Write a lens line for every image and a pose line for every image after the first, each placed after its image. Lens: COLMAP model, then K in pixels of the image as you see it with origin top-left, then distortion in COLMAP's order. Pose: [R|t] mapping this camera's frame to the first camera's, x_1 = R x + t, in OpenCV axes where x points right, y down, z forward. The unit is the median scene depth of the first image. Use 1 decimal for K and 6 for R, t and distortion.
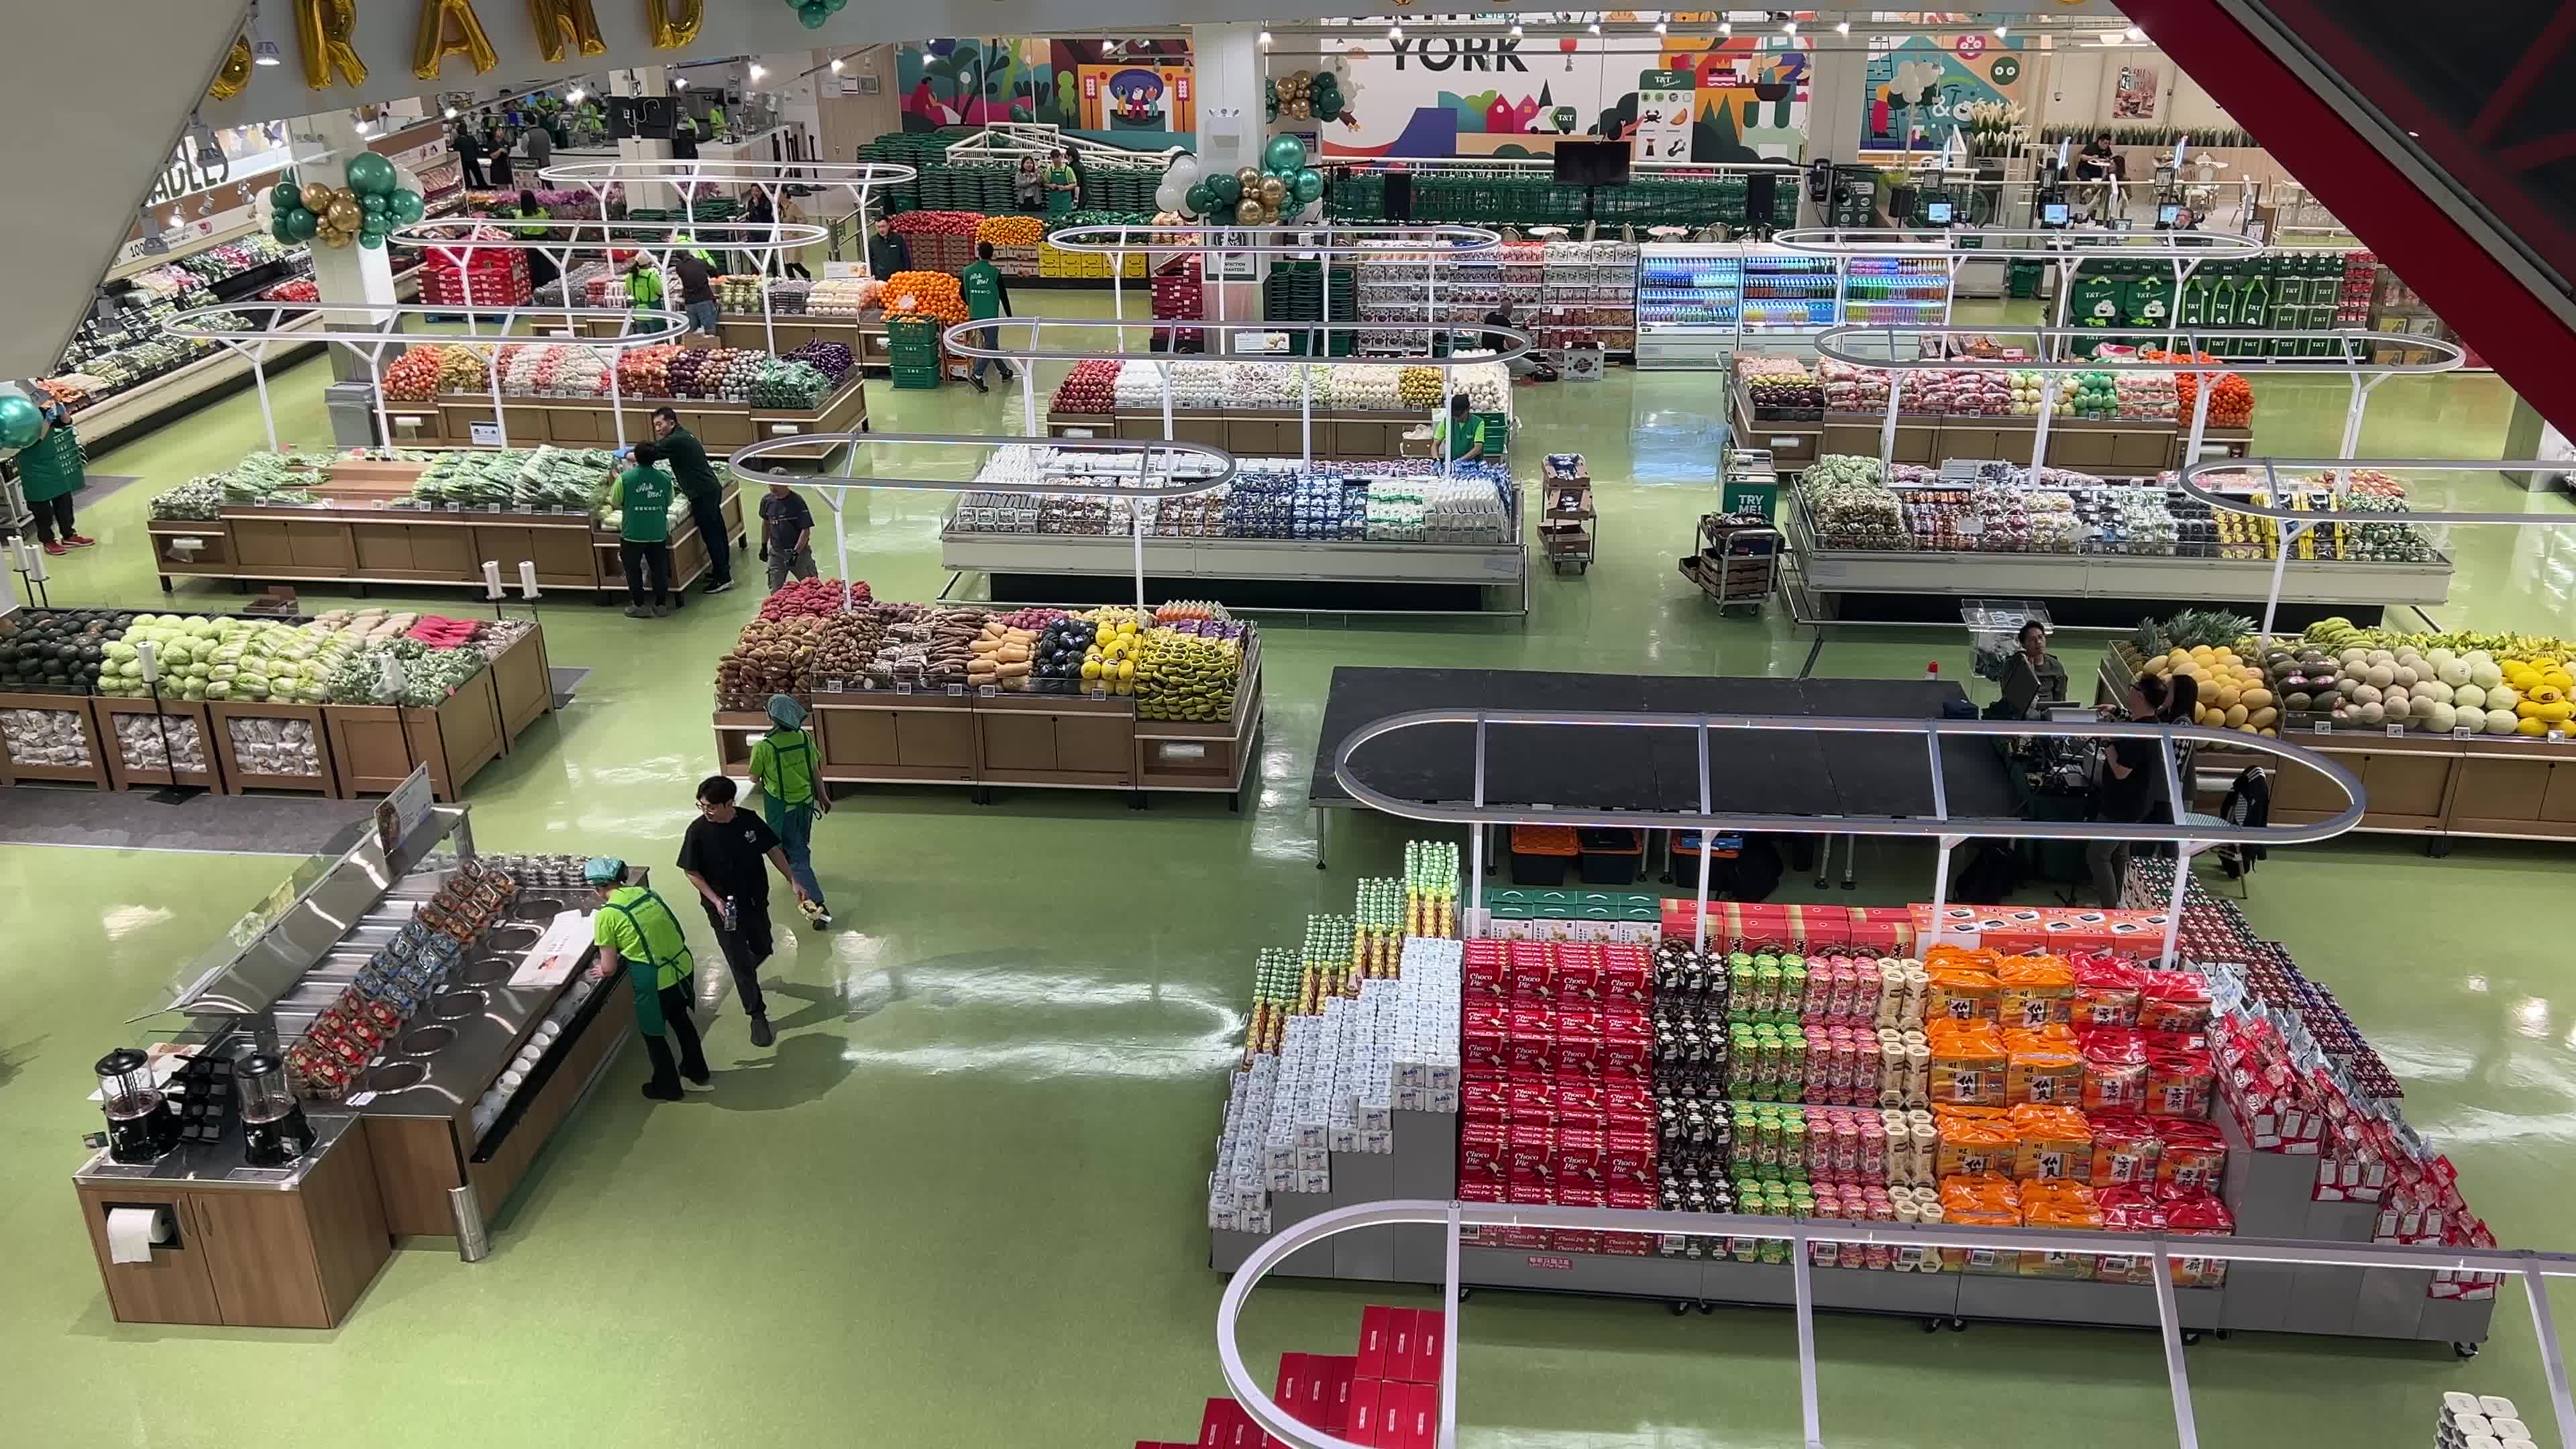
lens RADIAL K [[2112.6, 0, 1294.4], [0, 2112.6, 723.6], [0, 0, 1]] dist [0.045999, -0.061545]
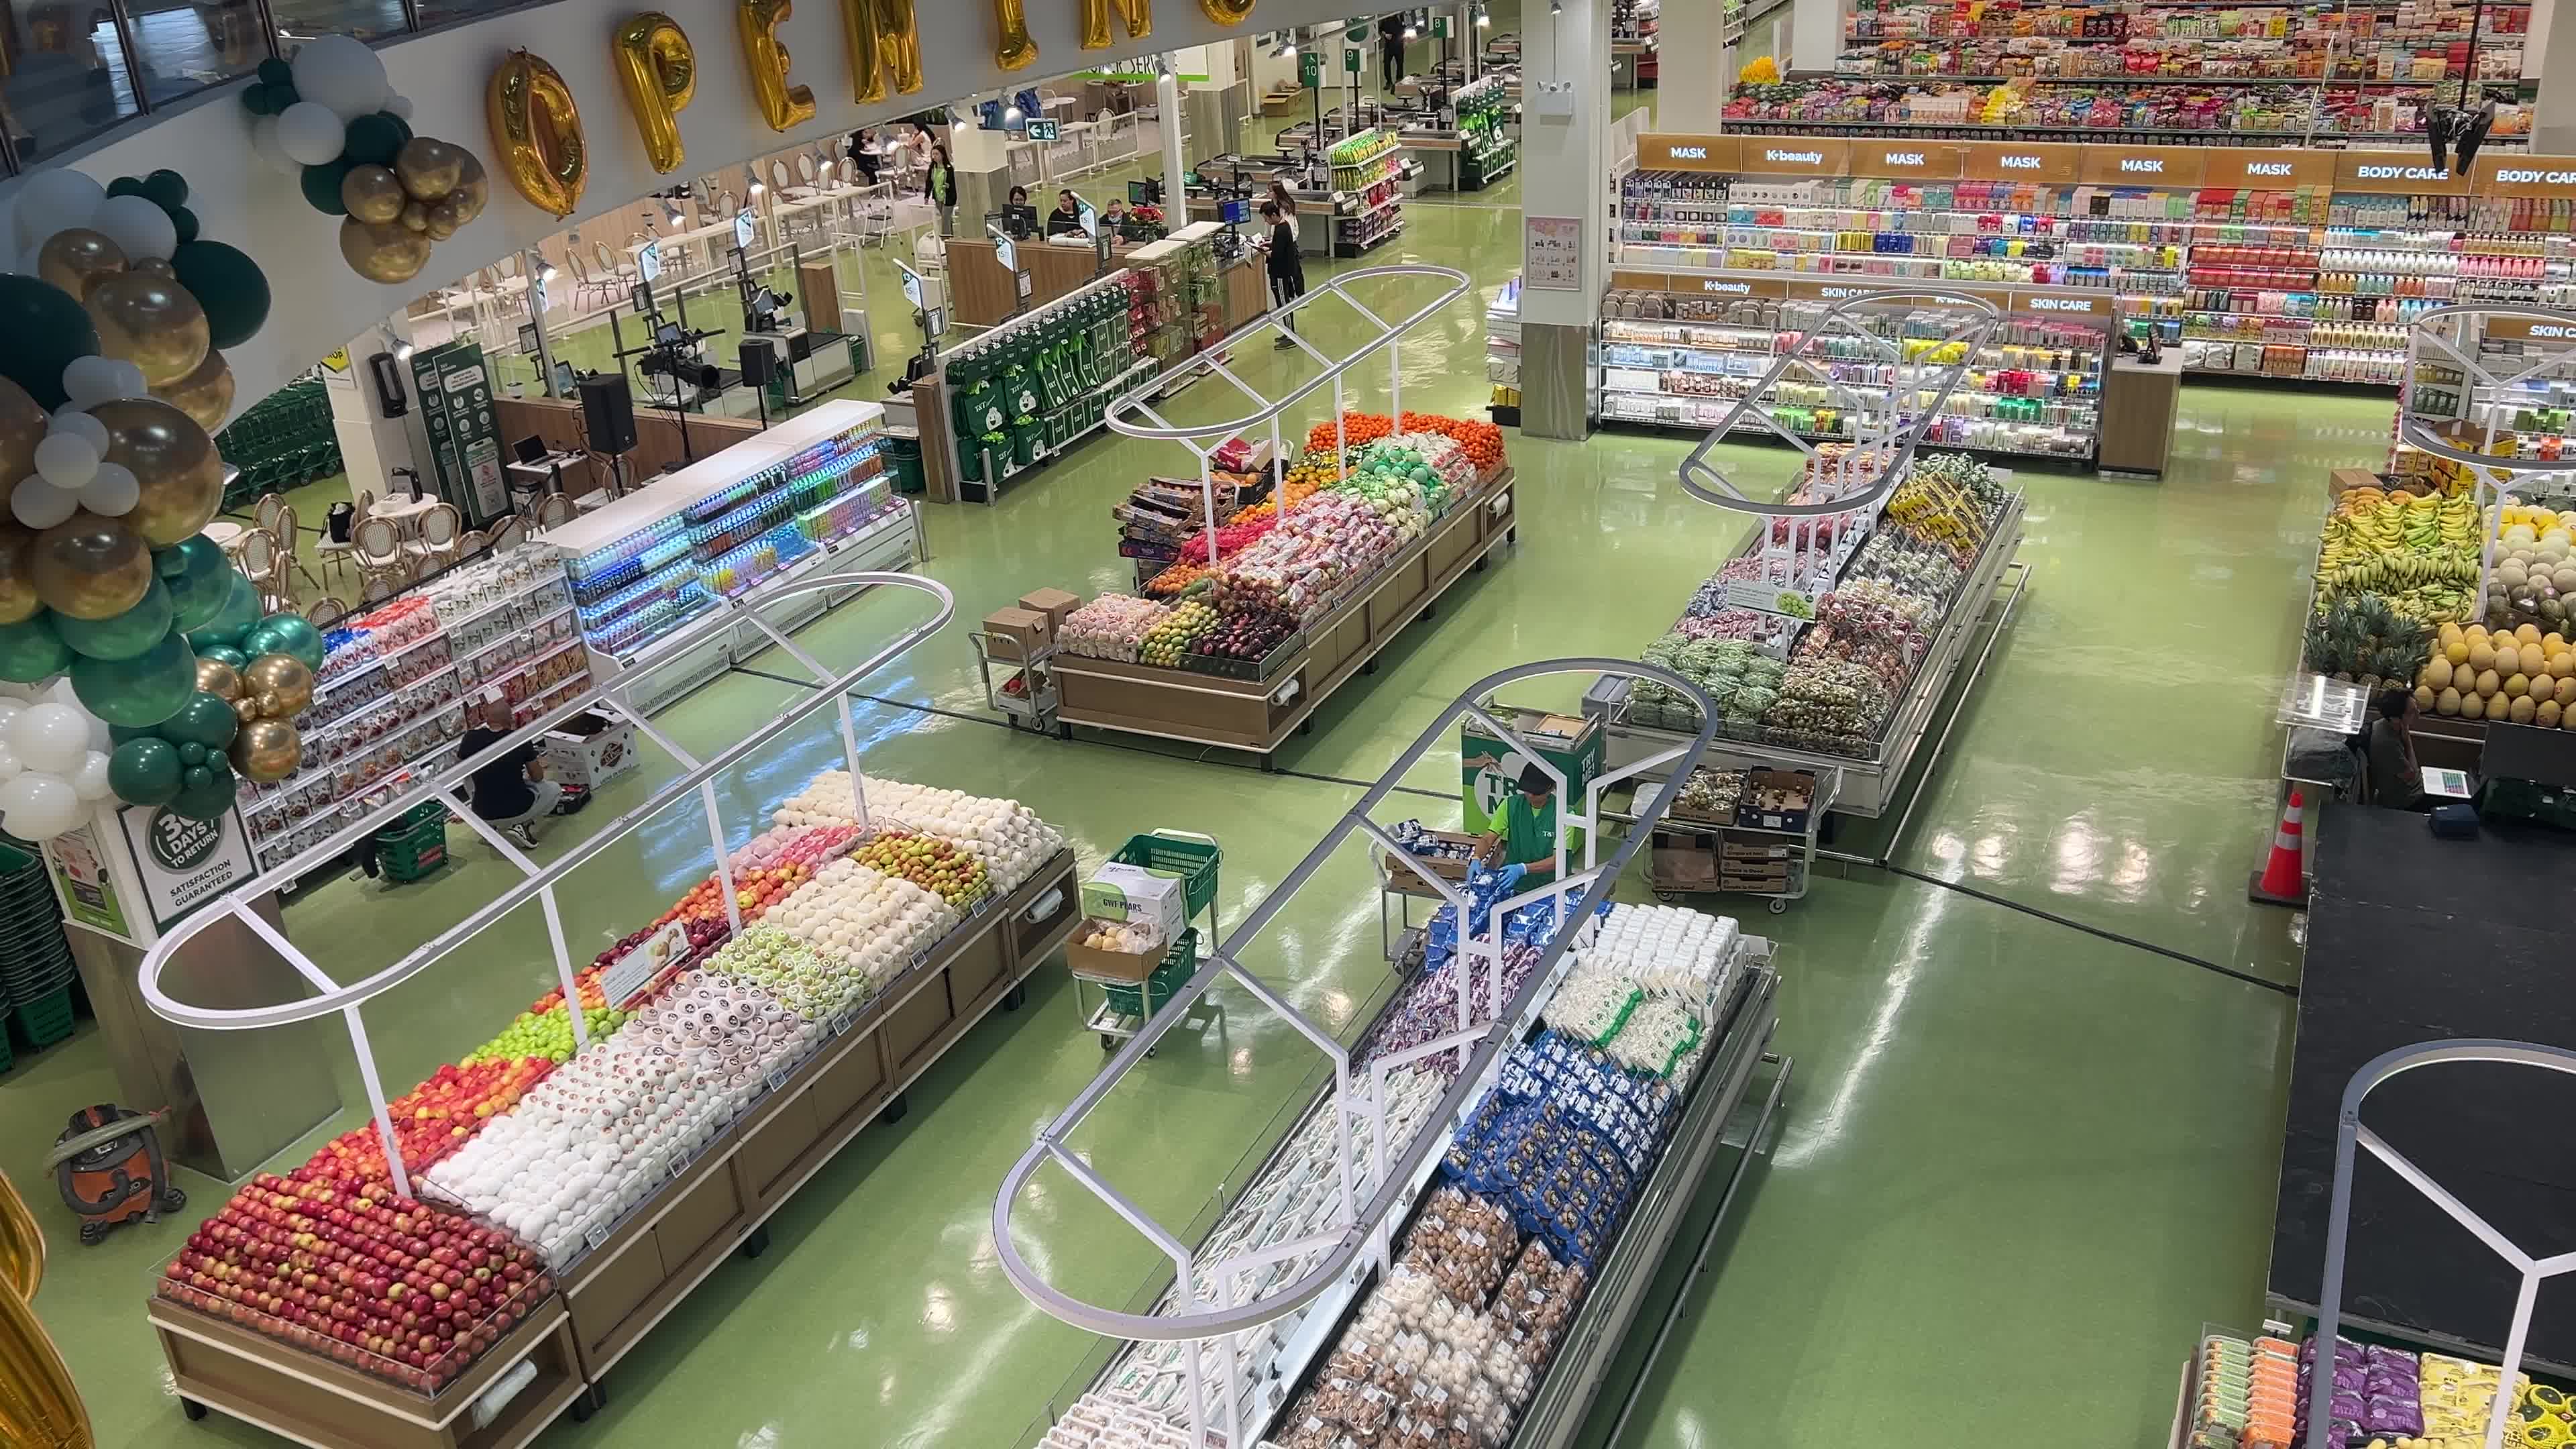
lens RADIAL K [[2112.6, 0, 1294.5], [0, 2112.6, 723.2], [0, 0, 1]] dist [0.045999, -0.061545]
pose [[0.346134, -0.408798, 0.844438, -0.294955], [0.420895, 0.872078, 0.249655, -0.243362], [-0.838474, 0.269005, 0.473917, 0.551729]]
